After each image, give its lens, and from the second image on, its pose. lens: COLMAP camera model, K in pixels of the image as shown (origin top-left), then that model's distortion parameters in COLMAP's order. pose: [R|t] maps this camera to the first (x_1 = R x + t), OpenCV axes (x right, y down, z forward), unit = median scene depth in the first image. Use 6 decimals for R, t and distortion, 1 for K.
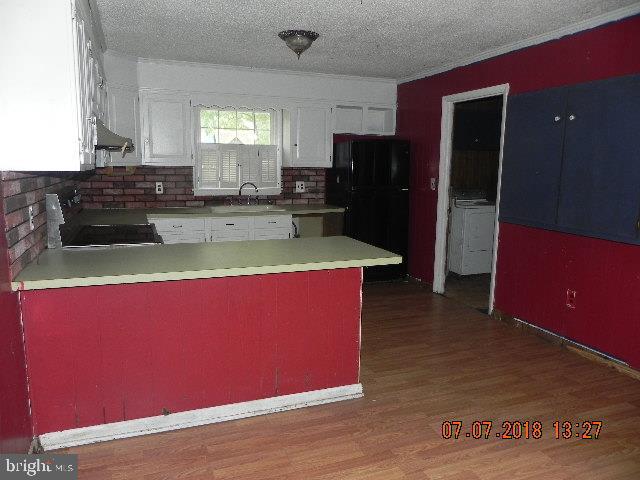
lens RADIAL K [[479.6, 0, 320.0], [0, 479.6, 239.3], [0, 0, 1]] dist [-0.005076, -0.017384]
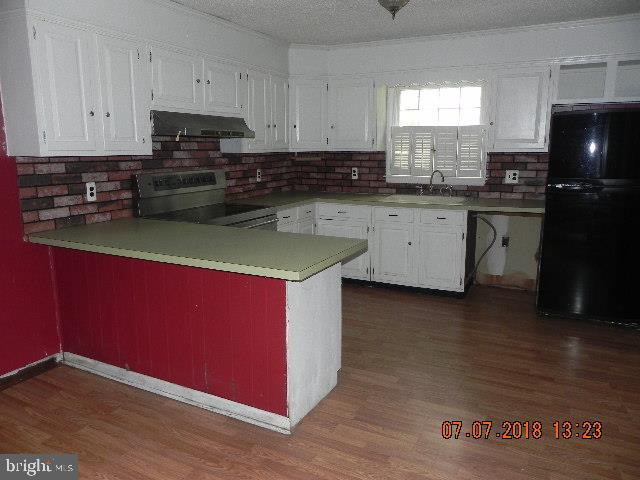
lens RADIAL K [[479.6, 0, 319.0], [0, 479.6, 240.3], [0, 0, 1]] dist [-0.005076, -0.017384]
pose [[0.667719, 0.128806, -0.733185, 0.361075], [-0.105761, 0.991340, 0.077841, -0.036571], [0.736862, 0.025567, 0.675560, 0.255634]]
